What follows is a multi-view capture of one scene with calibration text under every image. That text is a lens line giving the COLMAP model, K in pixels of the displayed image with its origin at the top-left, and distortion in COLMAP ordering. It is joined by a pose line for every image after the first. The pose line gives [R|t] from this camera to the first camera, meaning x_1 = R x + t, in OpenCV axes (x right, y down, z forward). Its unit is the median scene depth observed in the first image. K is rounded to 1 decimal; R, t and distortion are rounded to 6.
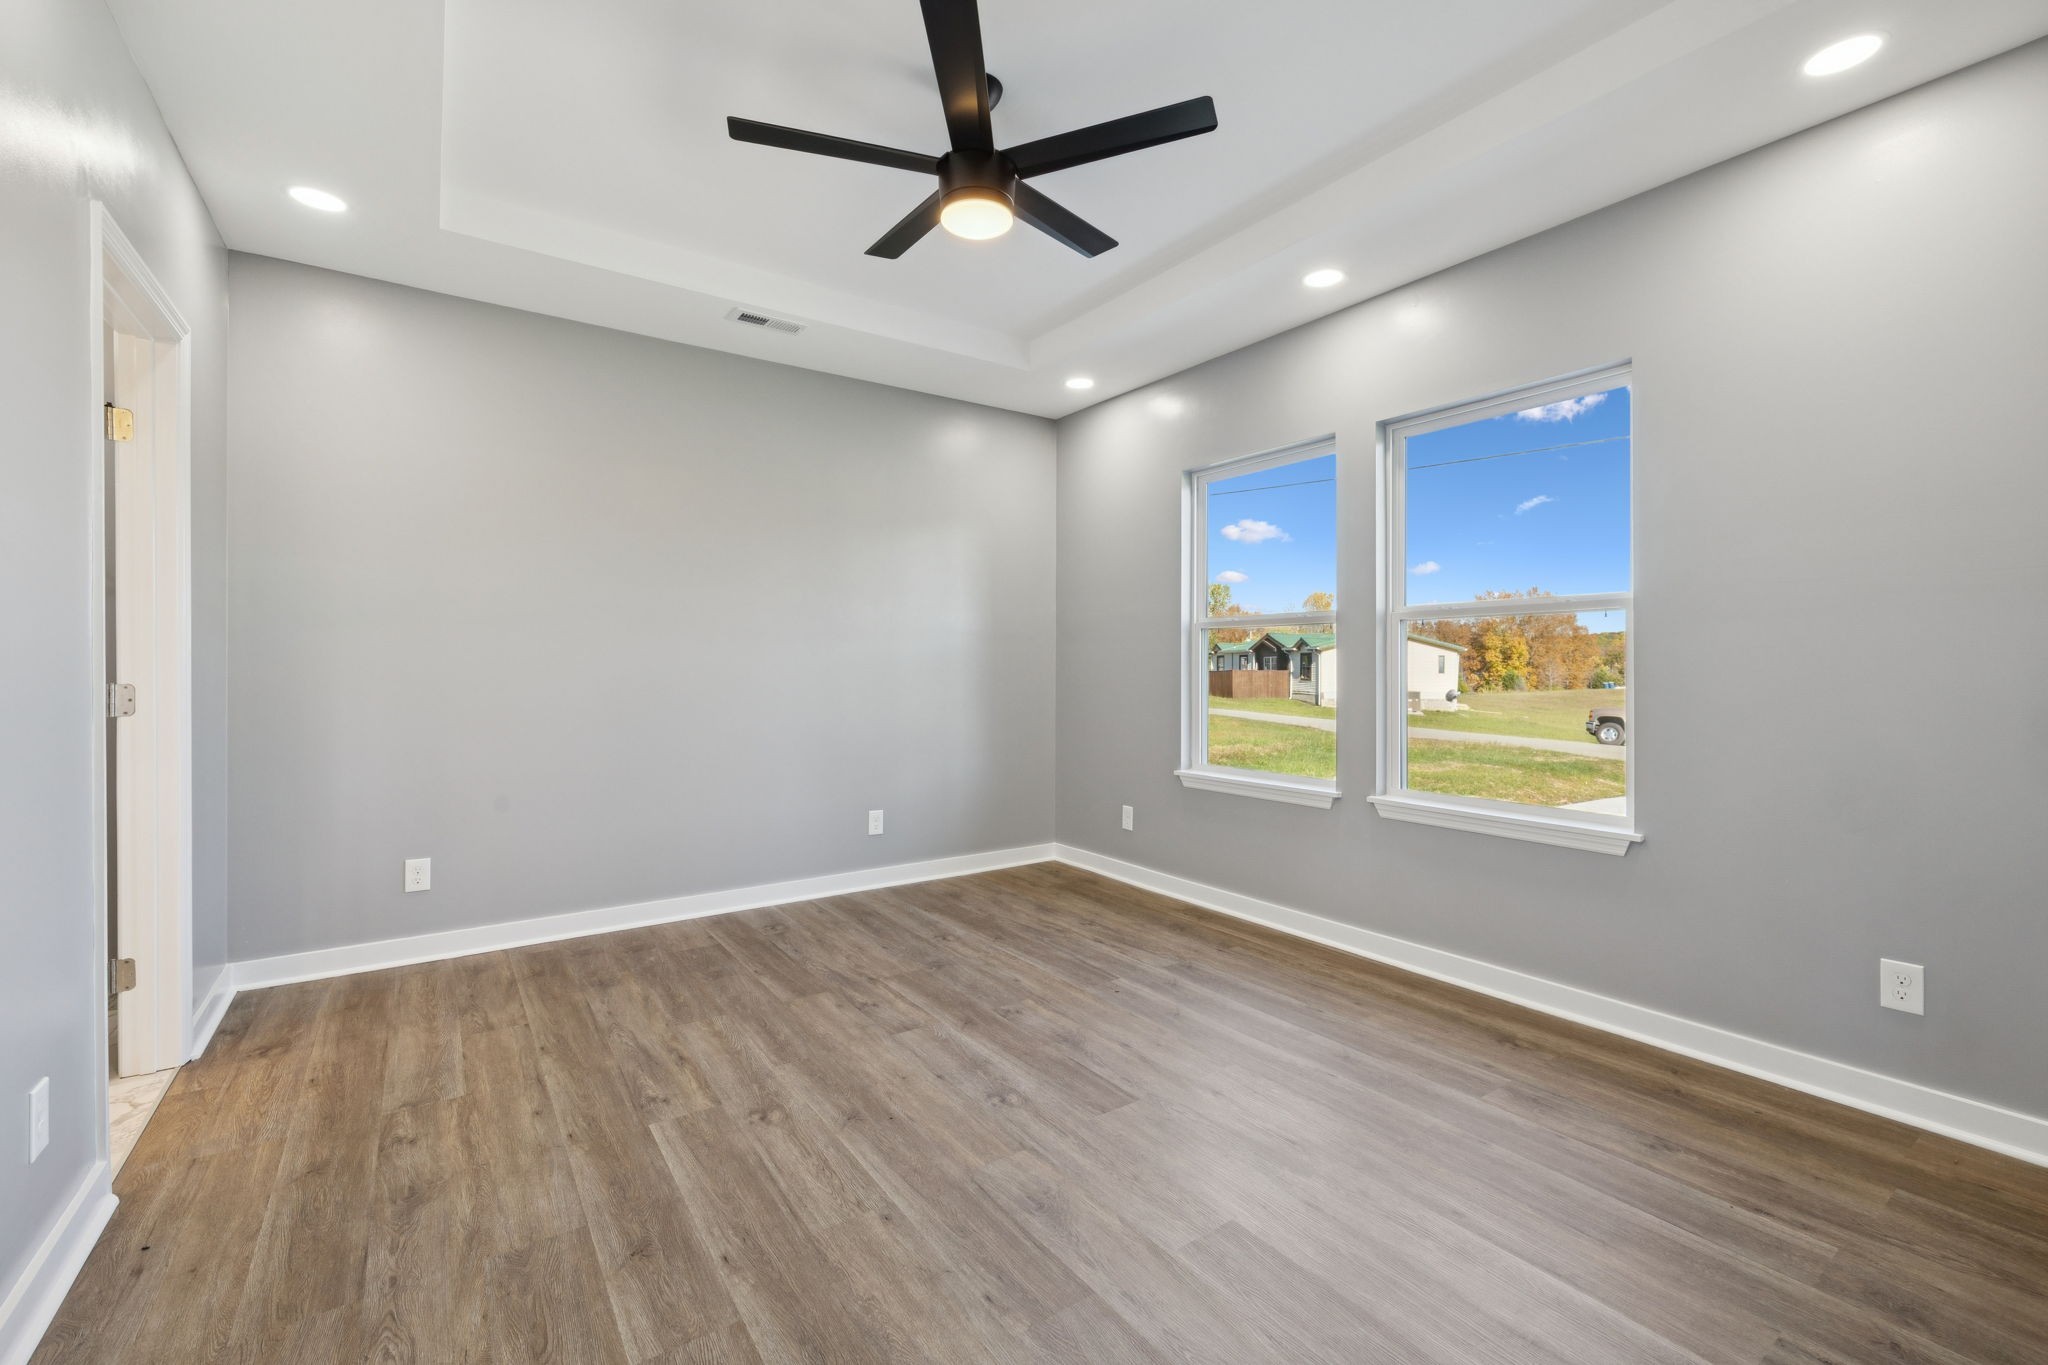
lens RADIAL K [[854.9, 0, 1032.4], [0, 854.9, 670.0], [0, 0, 1]] dist [-0.001372, -0.000166]
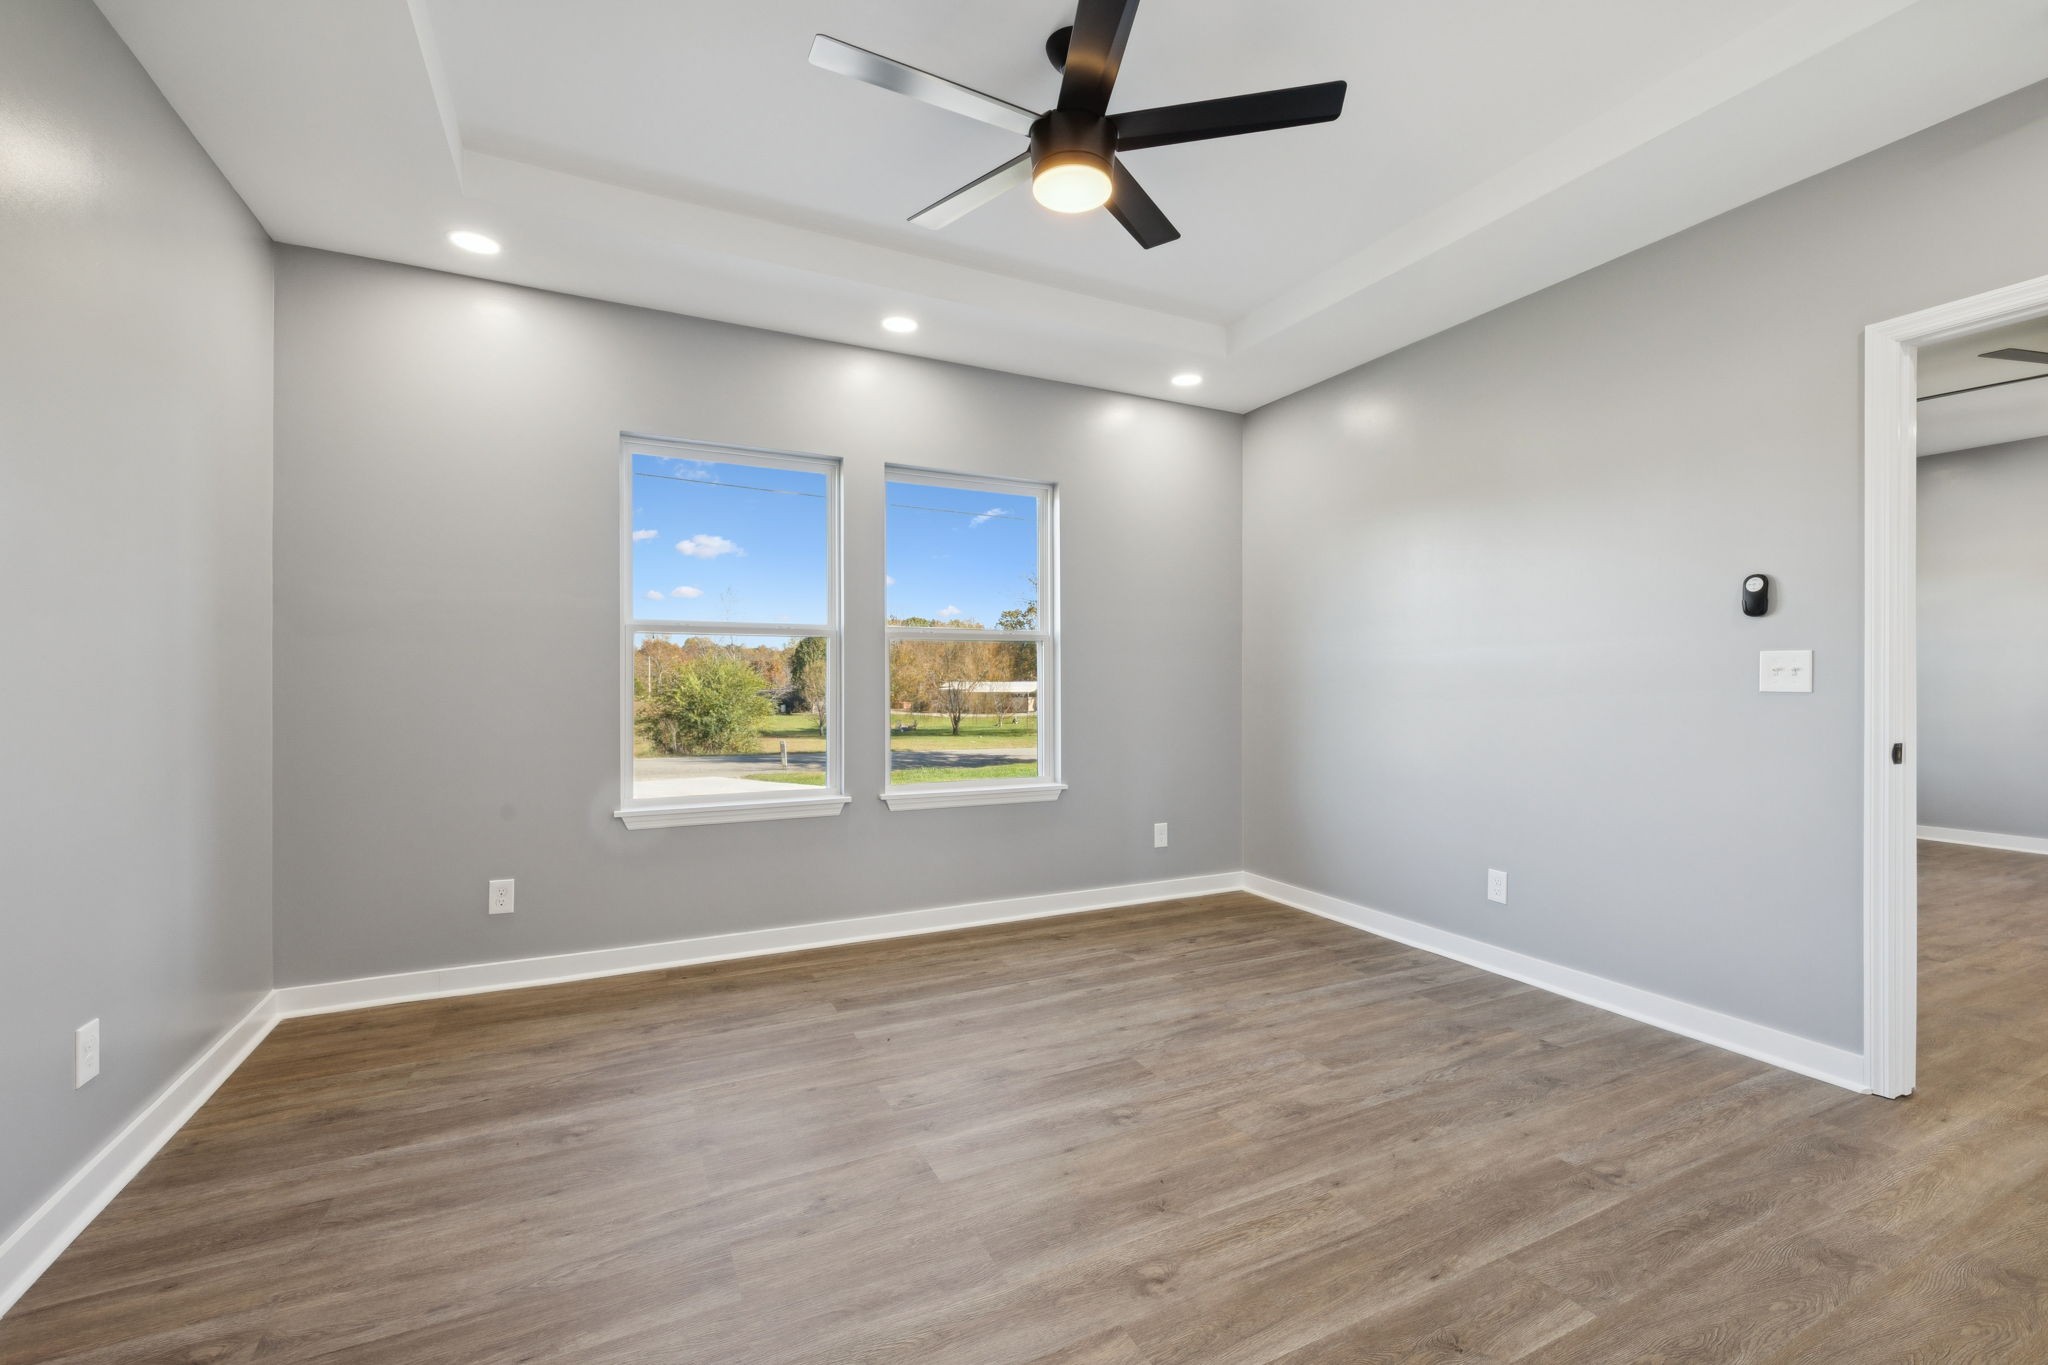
lens RADIAL K [[854.9, 0, 1030.1], [0, 854.9, 683.7], [0, 0, 1]] dist [-0.001372, -0.000166]
pose [[0.162560, -0.006096, 0.986680, -0.874778], [0.002914, 0.999980, 0.005698, -0.004885], [-0.986694, 0.001949, 0.162574, 0.806393]]
